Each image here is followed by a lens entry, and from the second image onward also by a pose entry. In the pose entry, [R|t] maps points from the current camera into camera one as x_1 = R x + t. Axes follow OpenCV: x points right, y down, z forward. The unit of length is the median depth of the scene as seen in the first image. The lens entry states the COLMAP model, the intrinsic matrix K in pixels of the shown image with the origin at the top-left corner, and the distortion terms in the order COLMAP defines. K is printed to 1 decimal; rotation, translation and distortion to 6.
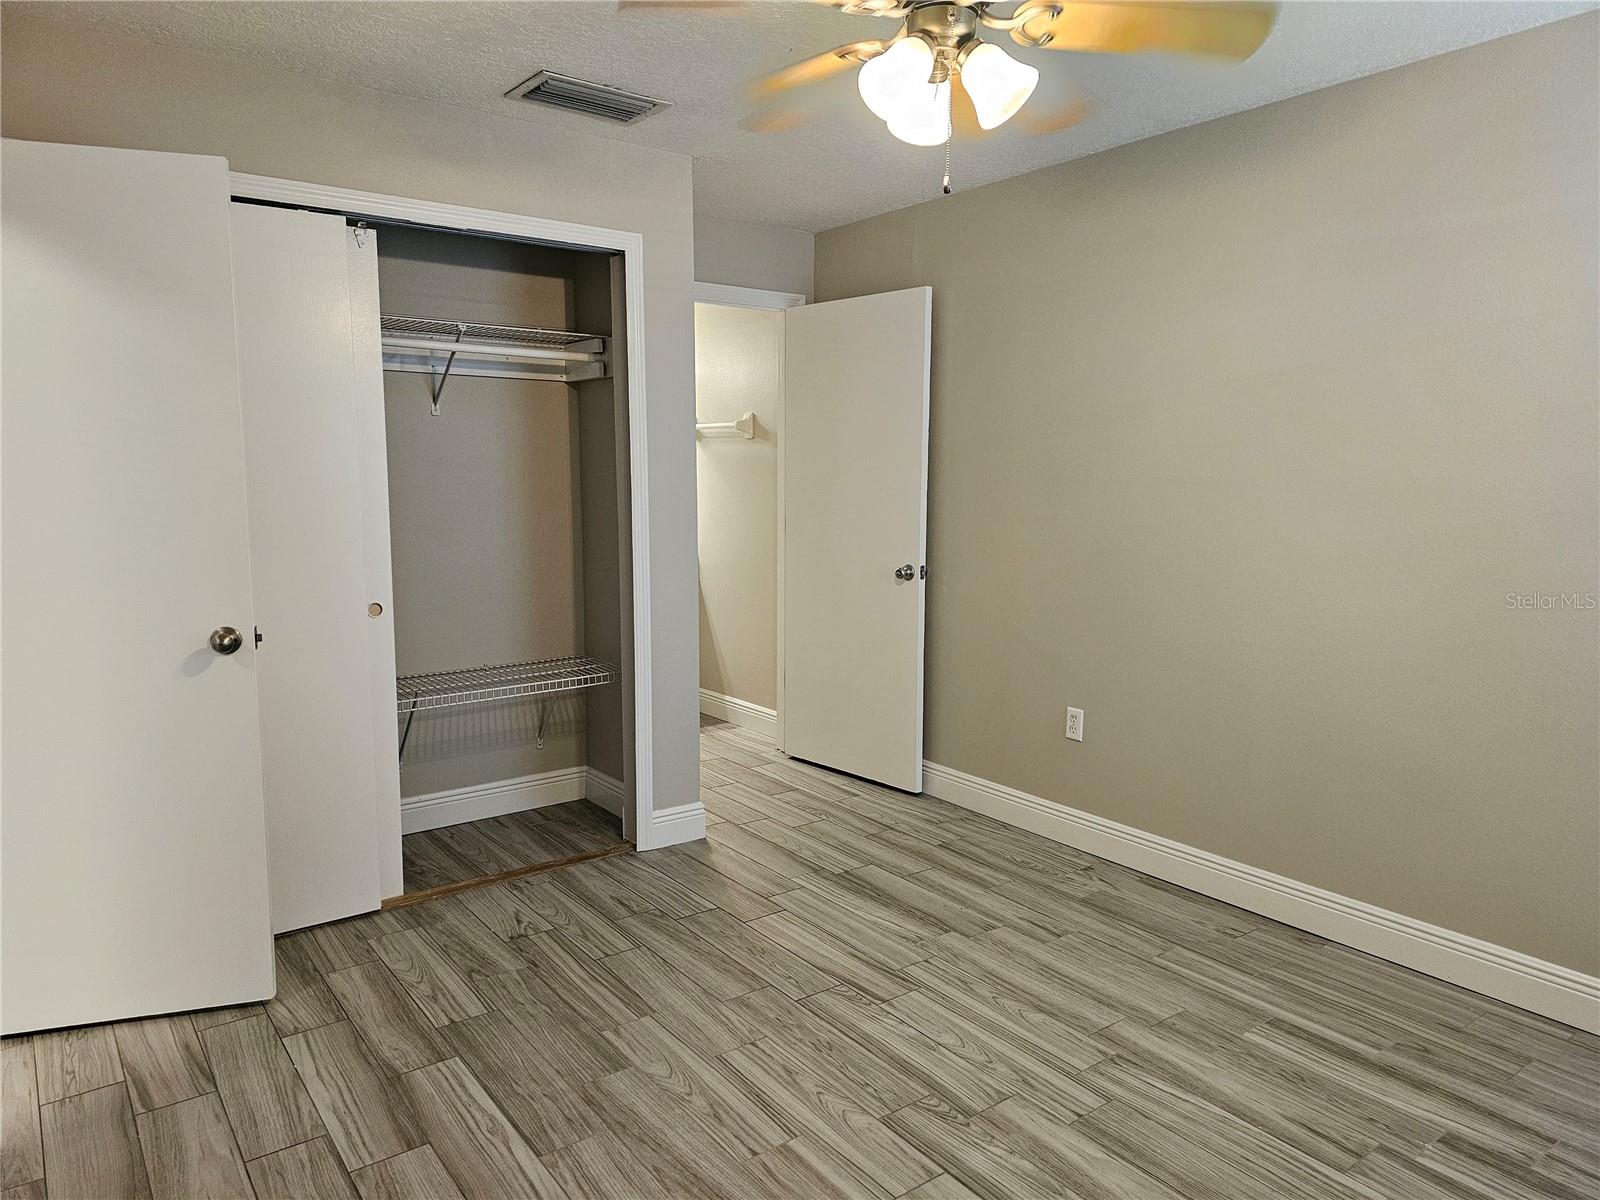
lens RADIAL K [[1064.2, 0, 799.4], [0, 1064.2, 599.8], [0, 0, 1]] dist [0.032725, -0.025294]
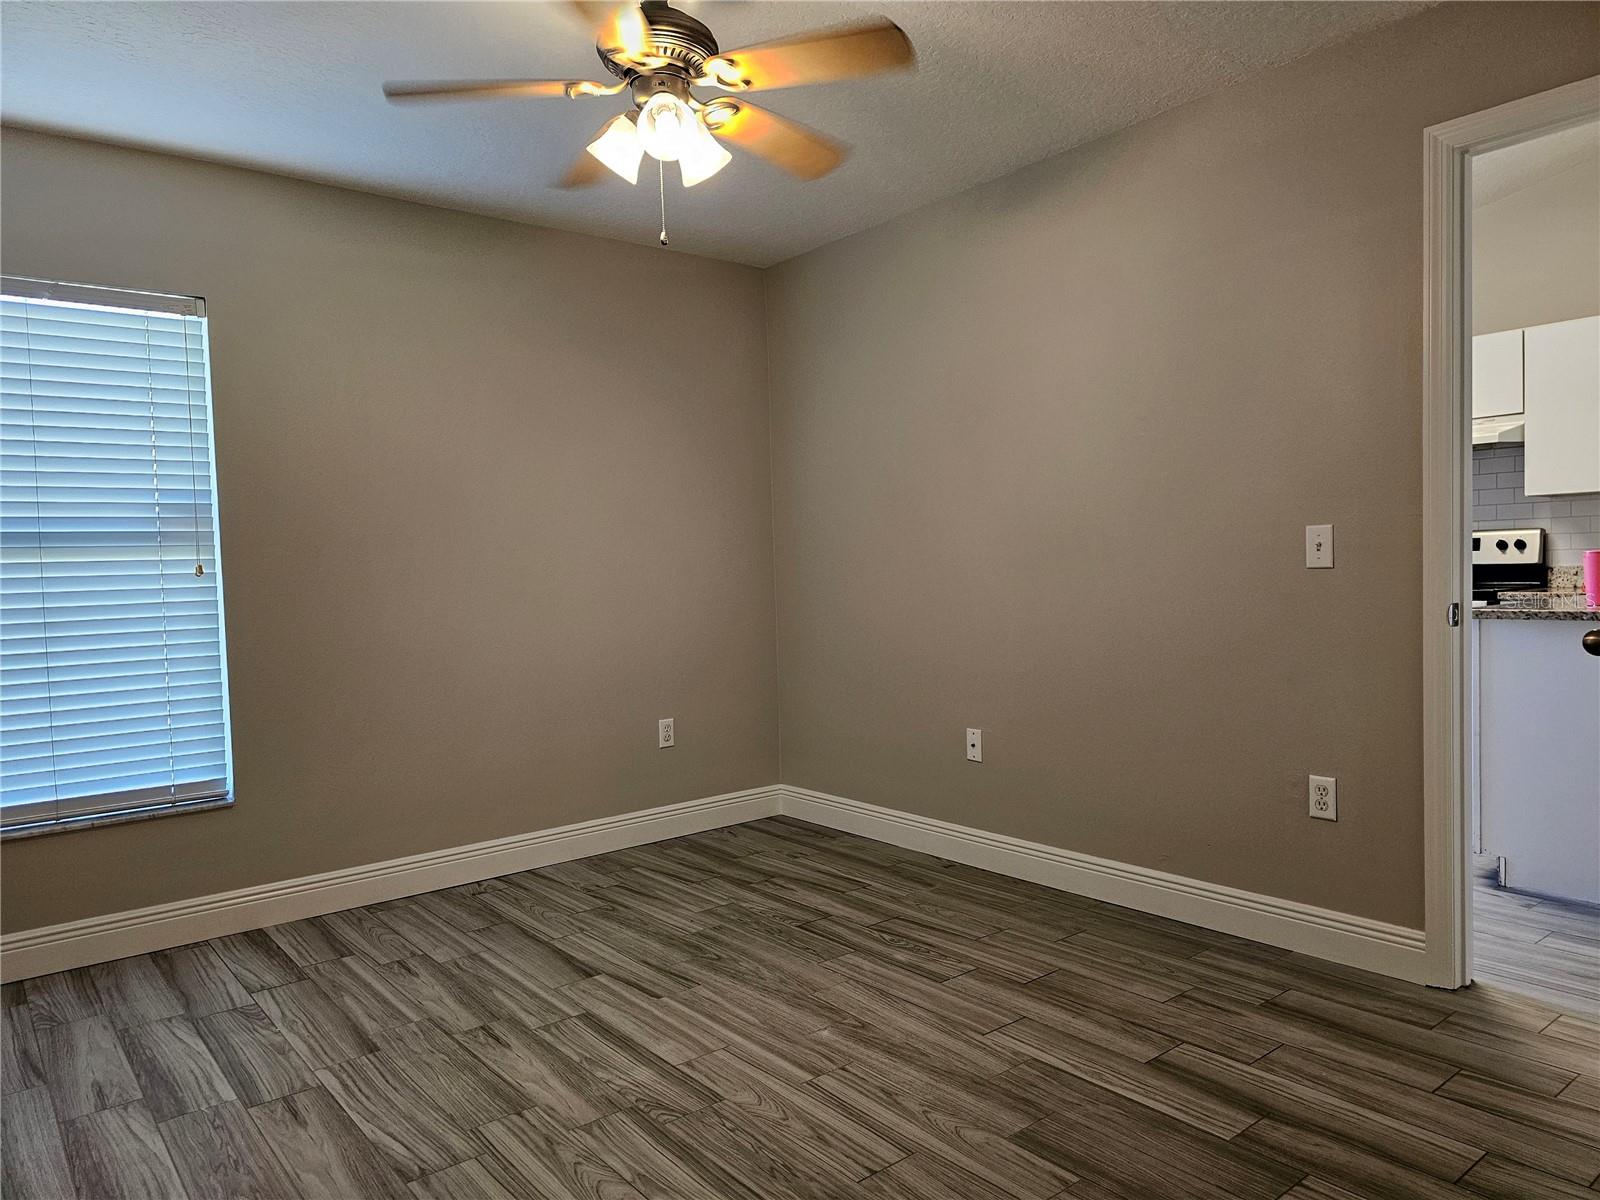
lens RADIAL K [[1064.2, 0, 793.0], [0, 1064.2, 597.1], [0, 0, 1]] dist [0.032725, -0.025294]
pose [[-0.999090, 0.025621, -0.034087, 0.032194], [0.020364, 0.989000, 0.146505, -0.117901], [0.037465, 0.145678, -0.988622, 1.853081]]
